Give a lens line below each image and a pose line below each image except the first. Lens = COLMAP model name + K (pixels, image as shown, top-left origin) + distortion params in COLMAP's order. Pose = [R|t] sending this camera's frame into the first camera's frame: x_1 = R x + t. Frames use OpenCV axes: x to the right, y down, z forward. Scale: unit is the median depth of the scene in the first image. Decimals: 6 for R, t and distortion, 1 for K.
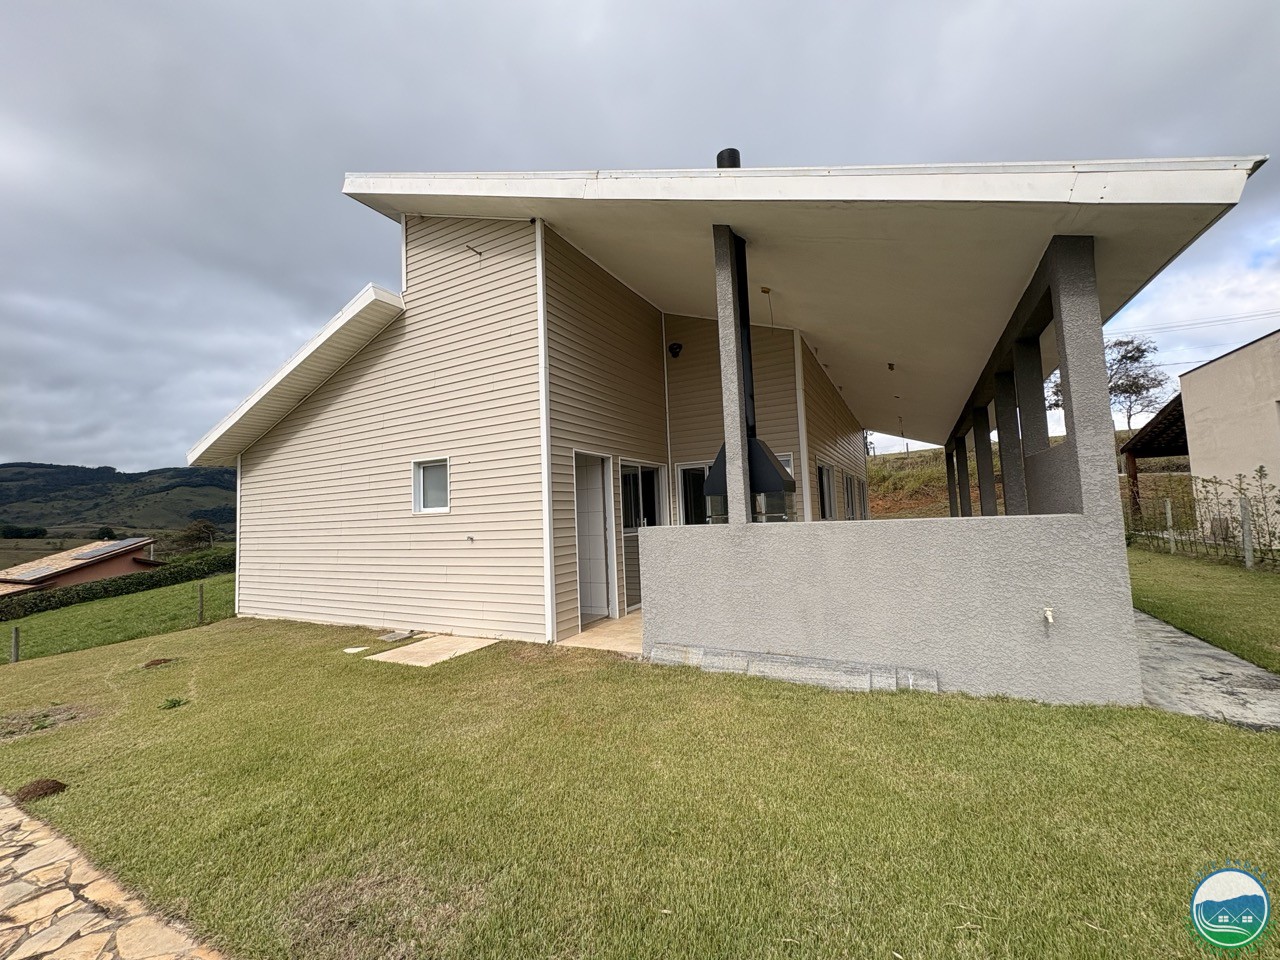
lens RADIAL K [[525.6, 0, 642.7], [0, 525.6, 481.6], [0, 0, 1]] dist [0.007492, -0.000034]
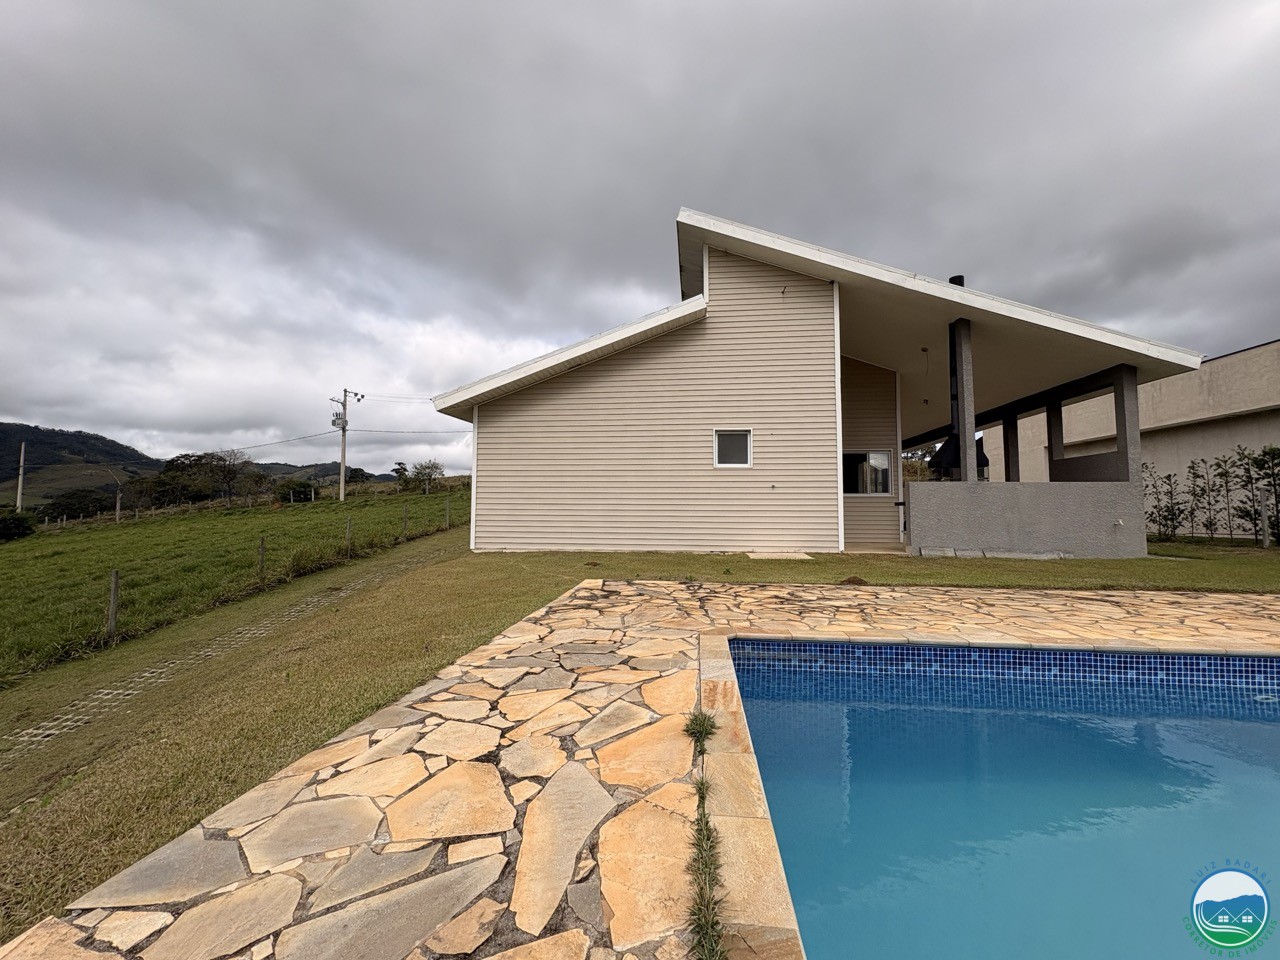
lens RADIAL K [[525.6, 0, 642.7], [0, 525.6, 481.6], [0, 0, 1]] dist [0.007492, -0.000034]
pose [[0.917935, 0.066336, 0.391146, -1.181078], [-0.066971, 0.997682, -0.012034, 0.131446], [-0.391038, -0.015149, 0.920250, -0.194719]]
